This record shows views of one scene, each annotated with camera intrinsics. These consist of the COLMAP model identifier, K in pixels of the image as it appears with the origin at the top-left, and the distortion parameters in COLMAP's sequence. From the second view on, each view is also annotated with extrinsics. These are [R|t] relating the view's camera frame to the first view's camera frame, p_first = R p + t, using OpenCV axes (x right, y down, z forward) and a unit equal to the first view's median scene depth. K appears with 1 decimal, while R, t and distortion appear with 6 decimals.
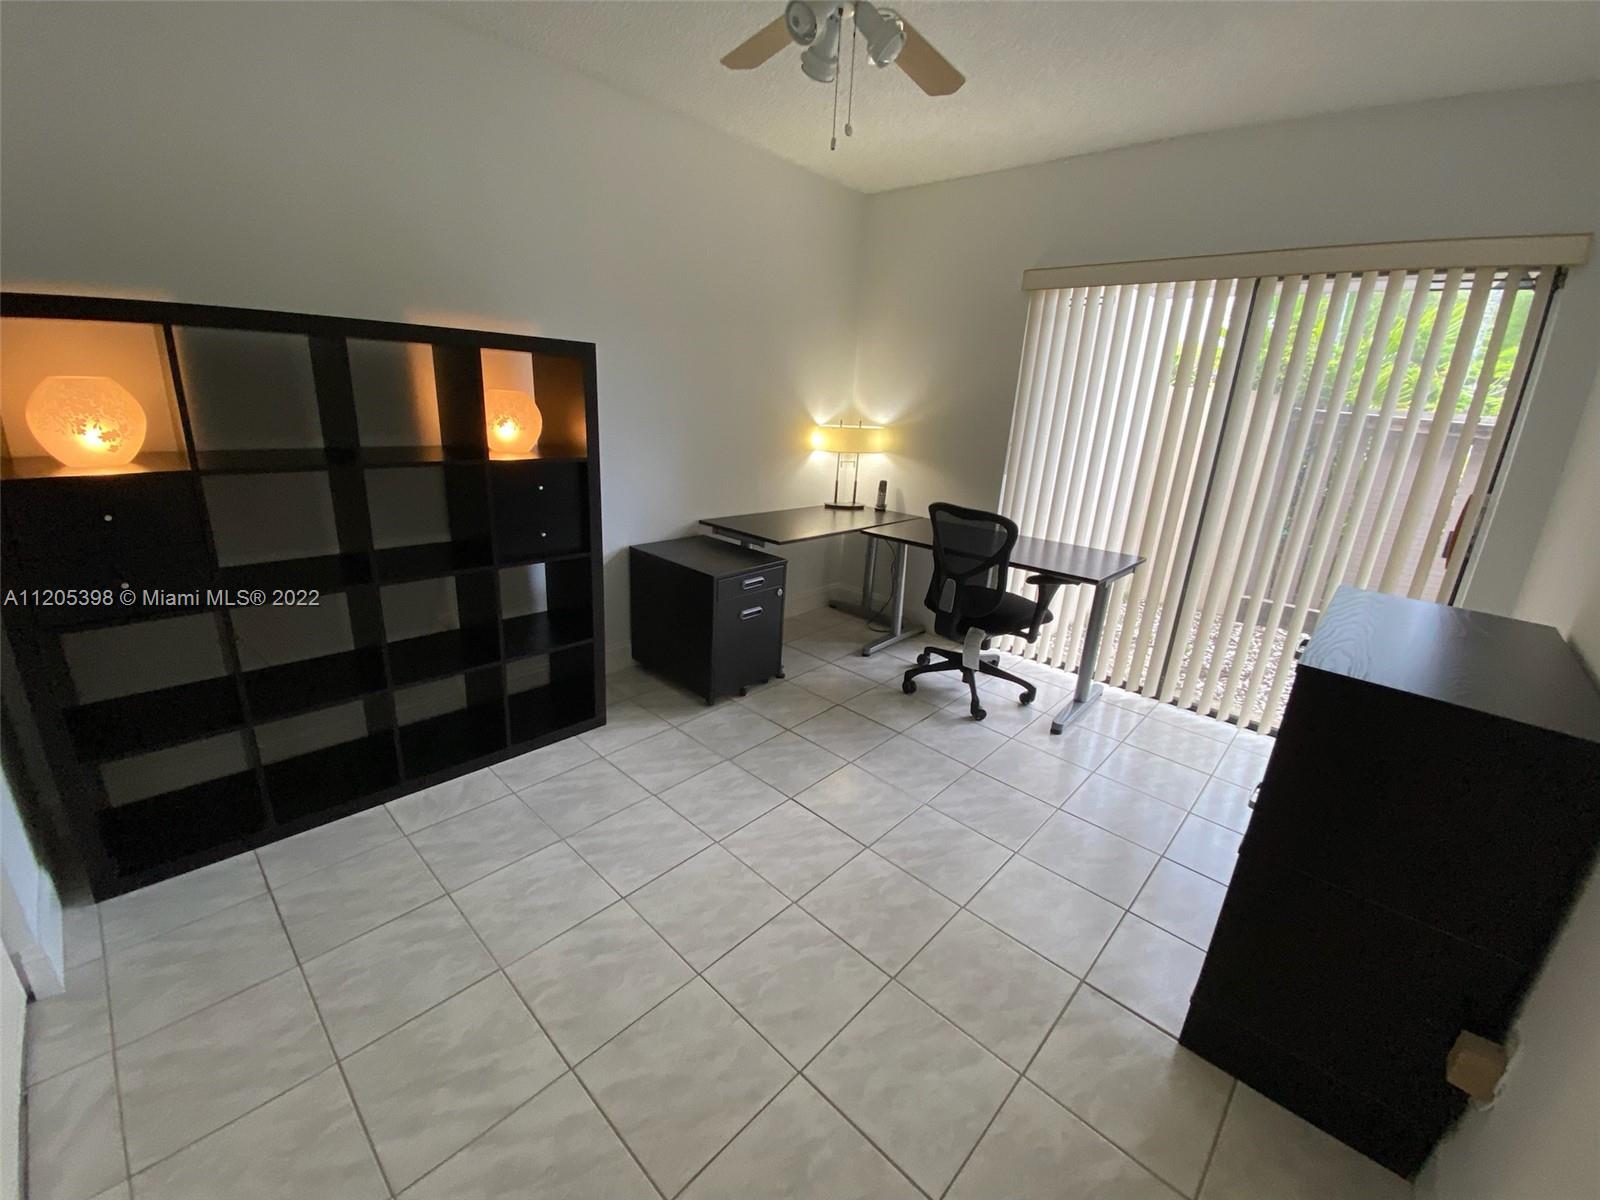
lens RADIAL K [[648.7, 0, 797.6], [0, 648.7, 601.7], [0, 0, 1]] dist [0.000989, -0.010165]
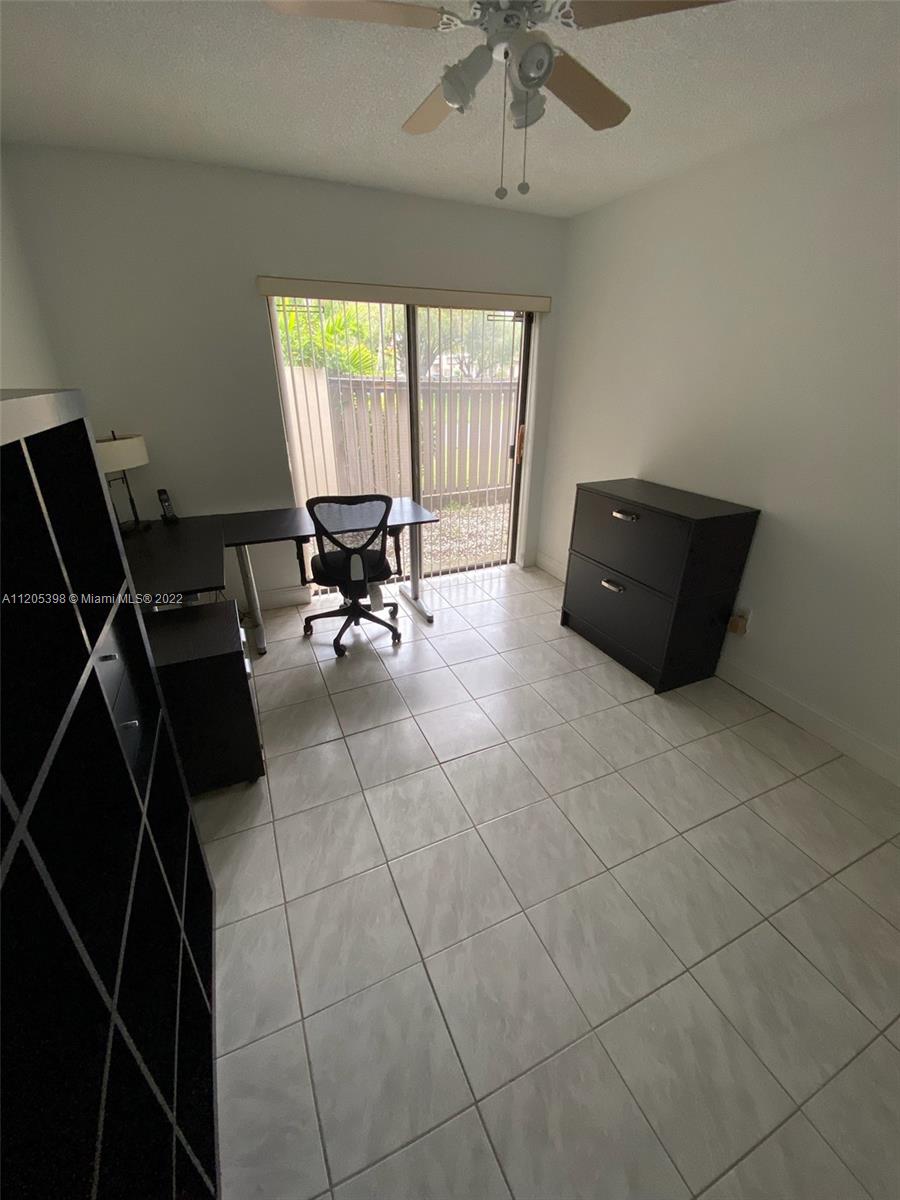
lens RADIAL K [[480.7, 0, 455.5], [0, 480.7, 602.3], [0, 0, 1]] dist [0.030747, -0.023365]
pose [[0.363874, -0.448360, 0.816437, -0.465789], [0.294703, 0.886913, 0.355718, -0.218100], [-0.883598, 0.111170, 0.454858, 0.403228]]
